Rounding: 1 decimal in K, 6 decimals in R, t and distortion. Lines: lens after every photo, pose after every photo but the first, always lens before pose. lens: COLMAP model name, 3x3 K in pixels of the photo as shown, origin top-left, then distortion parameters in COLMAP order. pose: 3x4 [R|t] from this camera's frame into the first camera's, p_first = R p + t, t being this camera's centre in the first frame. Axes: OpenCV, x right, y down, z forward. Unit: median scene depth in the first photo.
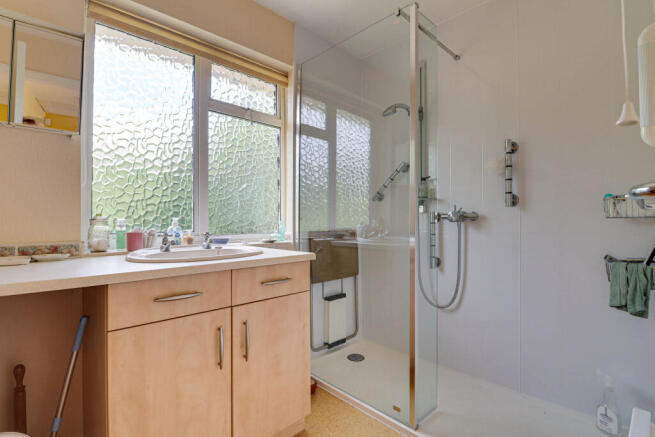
lens RADIAL K [[314.8, 0, 328.2], [0, 314.8, 217.8], [0, 0, 1]] dist [-0.004441, -0.000118]
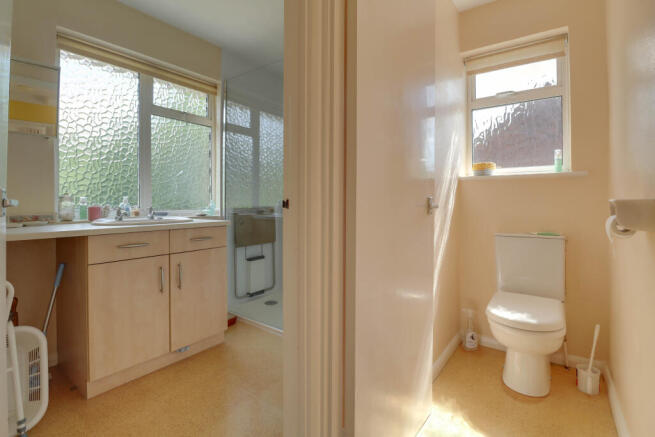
lens RADIAL K [[314.8, 0, 328.3], [0, 314.8, 201.7], [0, 0, 1]] dist [-0.004441, -0.000118]
pose [[0.987348, -0.001878, 0.158558, 0.131817], [0.000959, 0.999982, 0.005874, 0.012519], [-0.158567, -0.005648, 0.987332, -0.389697]]
